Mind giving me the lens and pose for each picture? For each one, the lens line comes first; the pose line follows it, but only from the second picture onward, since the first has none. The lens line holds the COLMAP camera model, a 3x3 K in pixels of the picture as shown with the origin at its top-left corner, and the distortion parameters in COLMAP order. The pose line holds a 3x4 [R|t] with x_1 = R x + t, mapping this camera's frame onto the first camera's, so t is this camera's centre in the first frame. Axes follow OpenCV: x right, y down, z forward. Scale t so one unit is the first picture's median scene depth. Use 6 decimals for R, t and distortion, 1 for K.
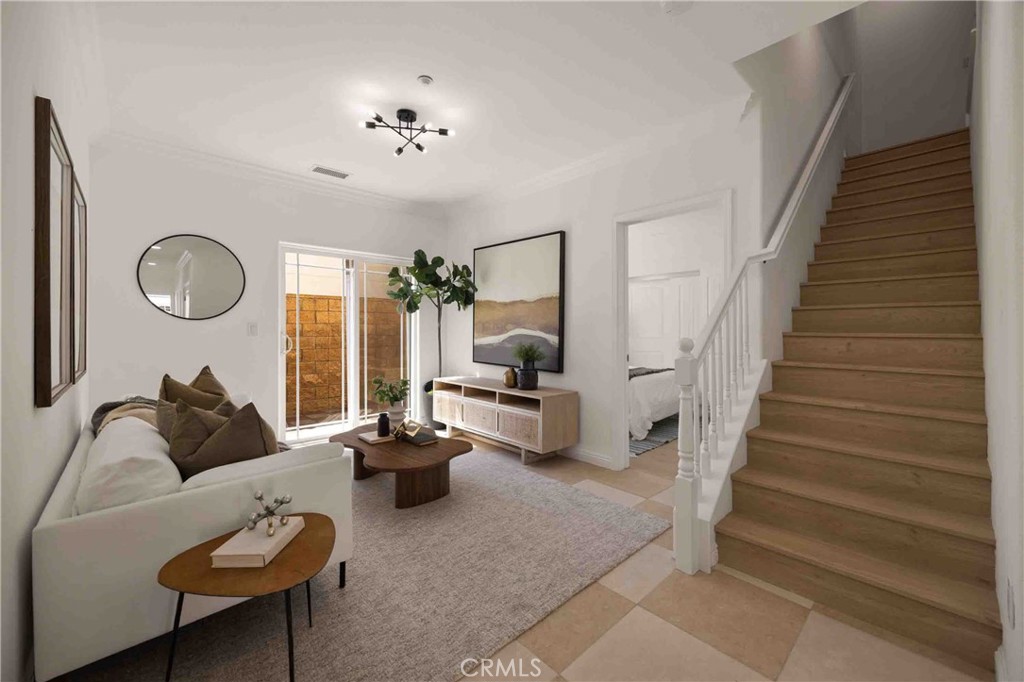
lens RADIAL K [[396.8, 0, 512.7], [0, 396.8, 332.9], [0, 0, 1]] dist [-0.004857, -0.000112]
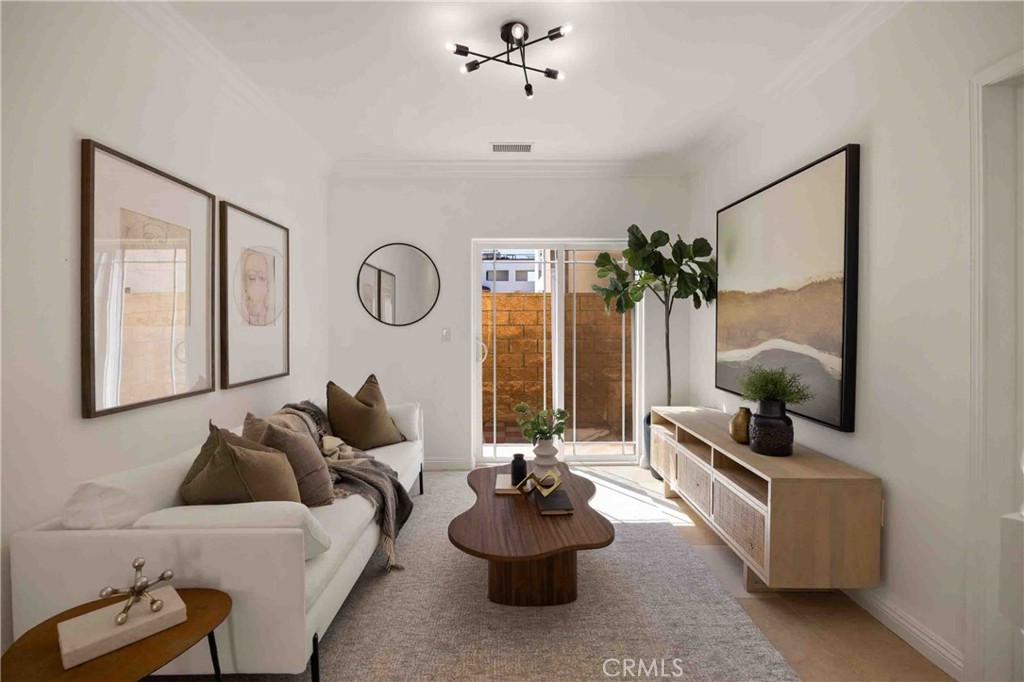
lens RADIAL K [[456.6, 0, 514.9], [0, 456.6, 332.3], [0, 0, 1]] dist [-0.008024, -0.000054]
pose [[0.743015, 0.010062, -0.669199, 0.178557], [-0.006793, 0.999949, 0.007492, -0.023240], [0.669240, -0.001021, 0.743045, 0.276352]]
